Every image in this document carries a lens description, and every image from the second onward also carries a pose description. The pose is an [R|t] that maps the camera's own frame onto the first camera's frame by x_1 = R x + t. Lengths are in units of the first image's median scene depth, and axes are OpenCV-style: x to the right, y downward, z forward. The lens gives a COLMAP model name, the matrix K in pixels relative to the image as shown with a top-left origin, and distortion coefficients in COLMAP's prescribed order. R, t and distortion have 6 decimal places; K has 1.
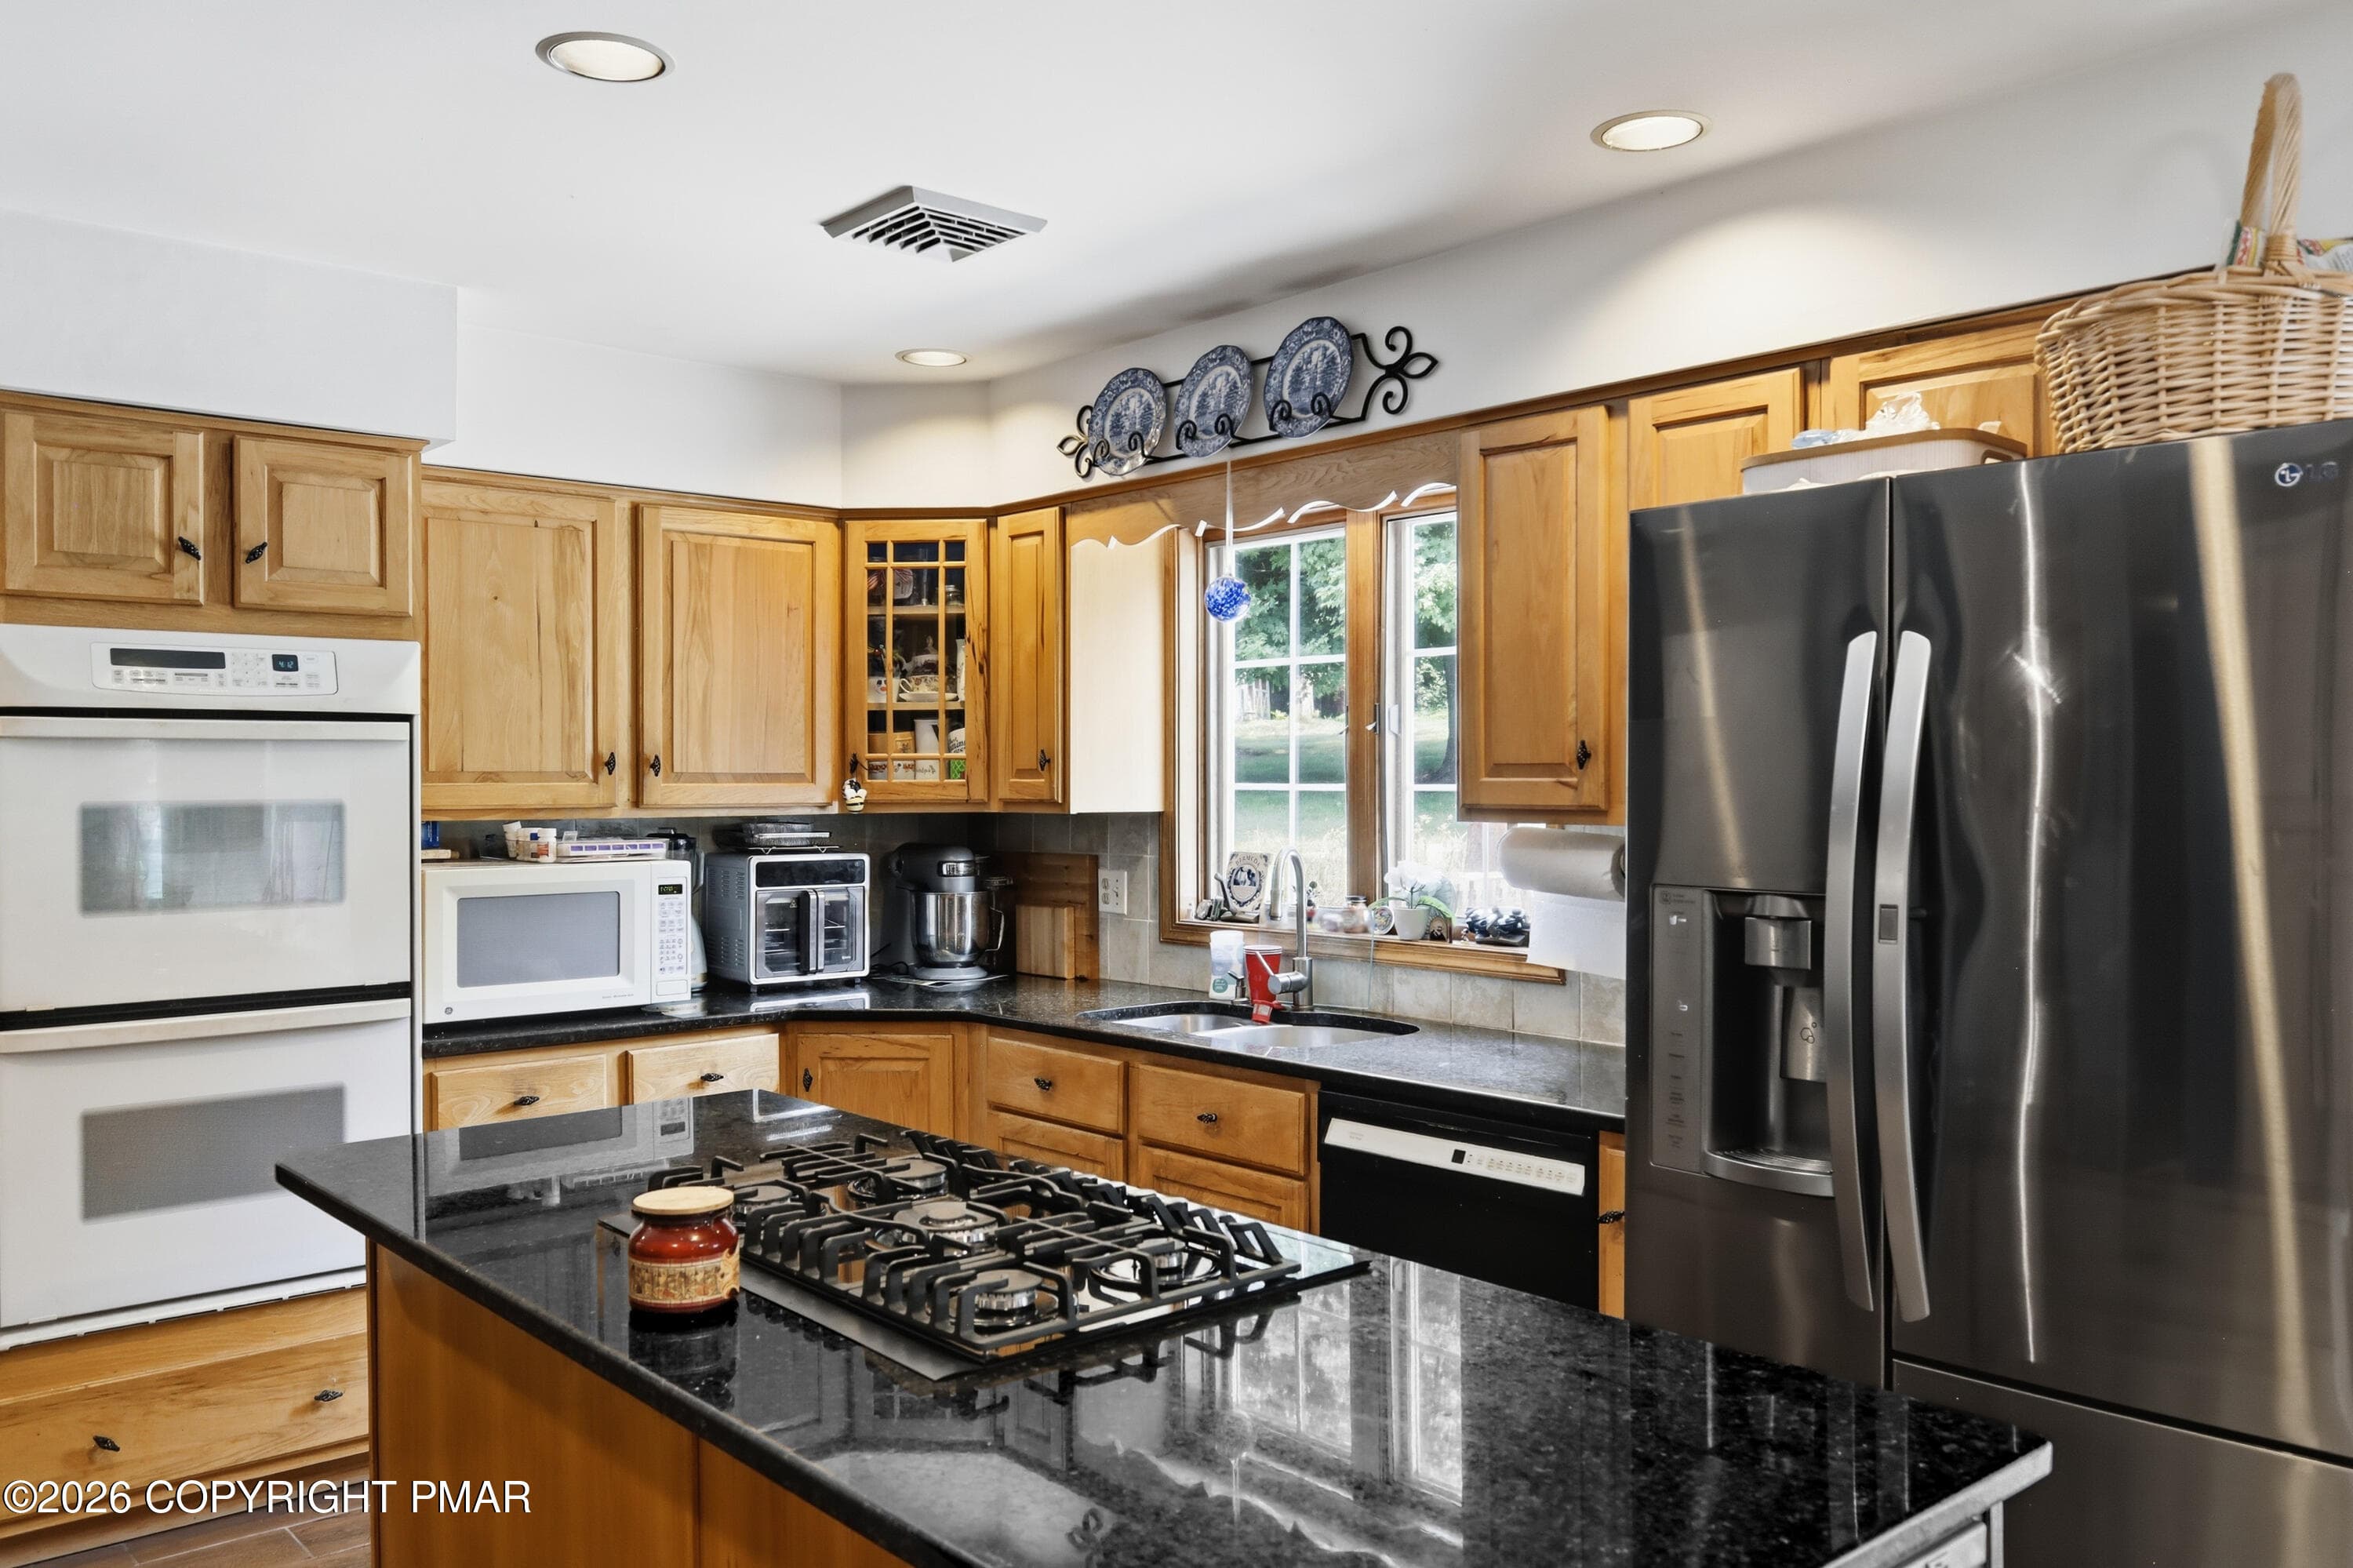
lens RADIAL K [[1847.1, 0, 1184.6], [0, 1847.1, 776.6], [0, 0, 1]] dist [0.004890, -0.002561]
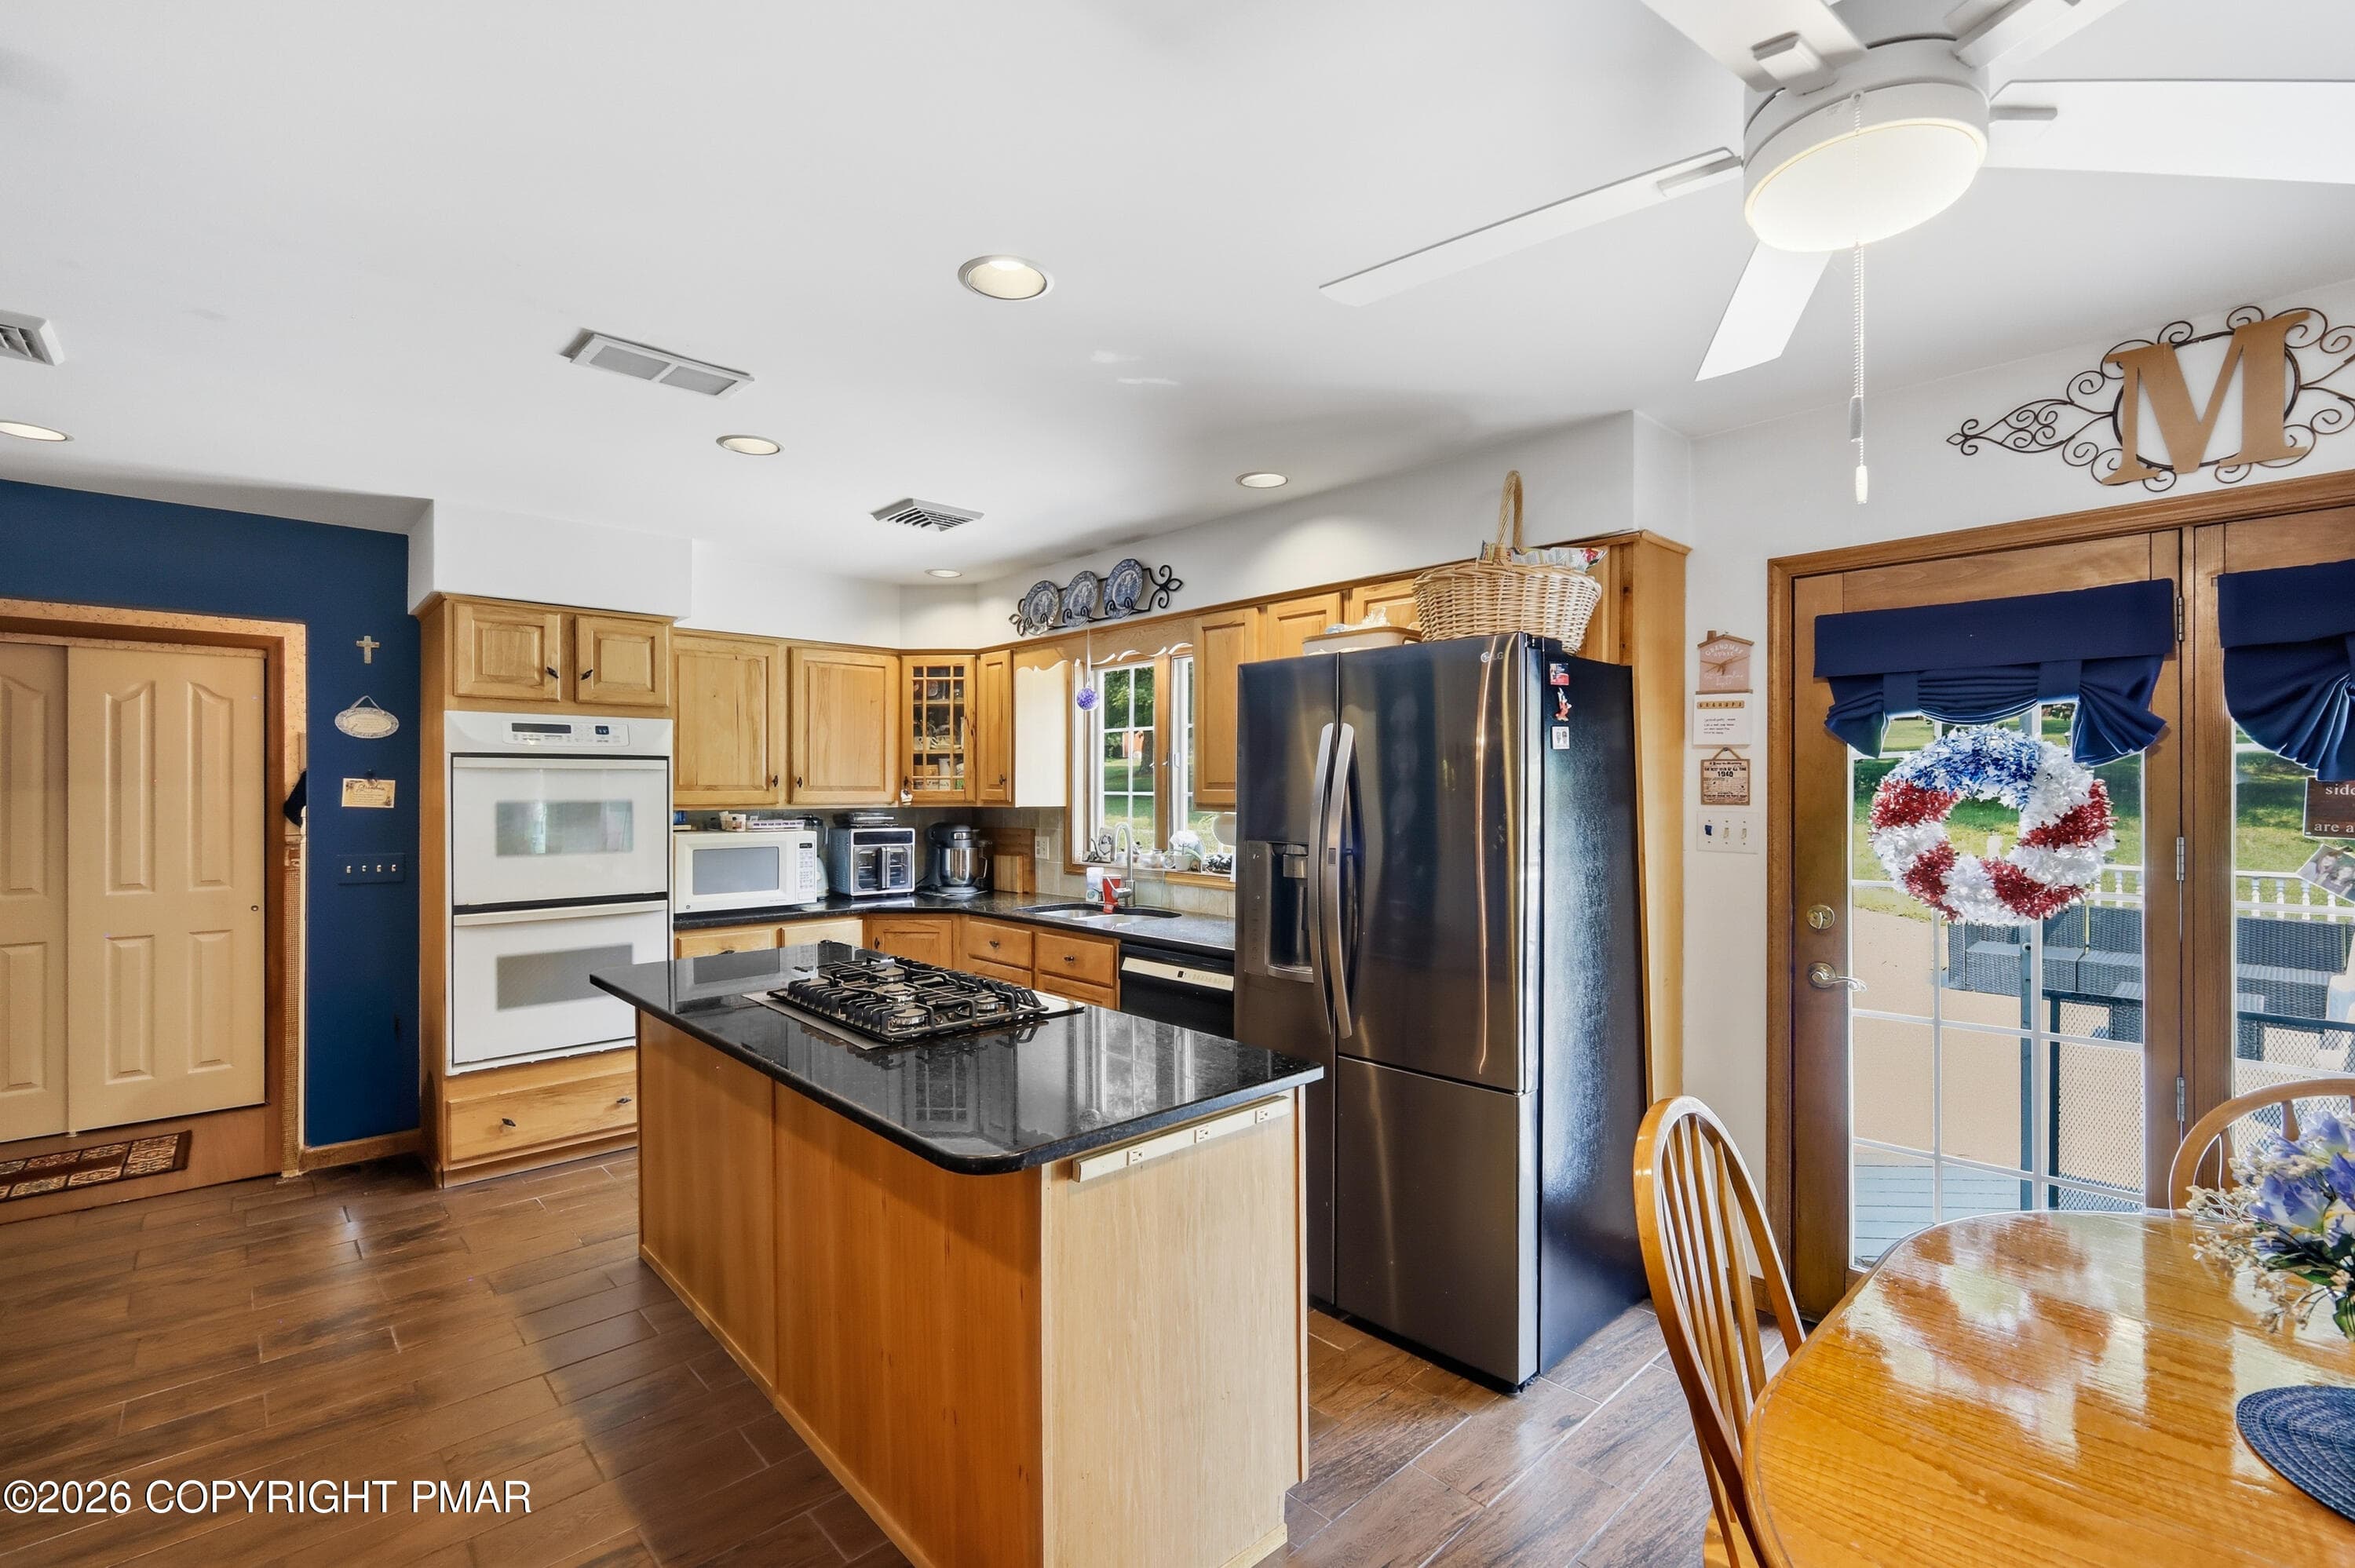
lens RADIAL K [[1051.9, 0, 1177.0], [0, 1051.9, 788.4], [0, 0, 1]] dist [0.003155, 0.000180]
pose [[0.999536, 0.002391, 0.030375, 0.091197], [-0.002401, 0.999997, 0.000312, -0.000850], [-0.030374, -0.000385, 0.999539, -0.140578]]
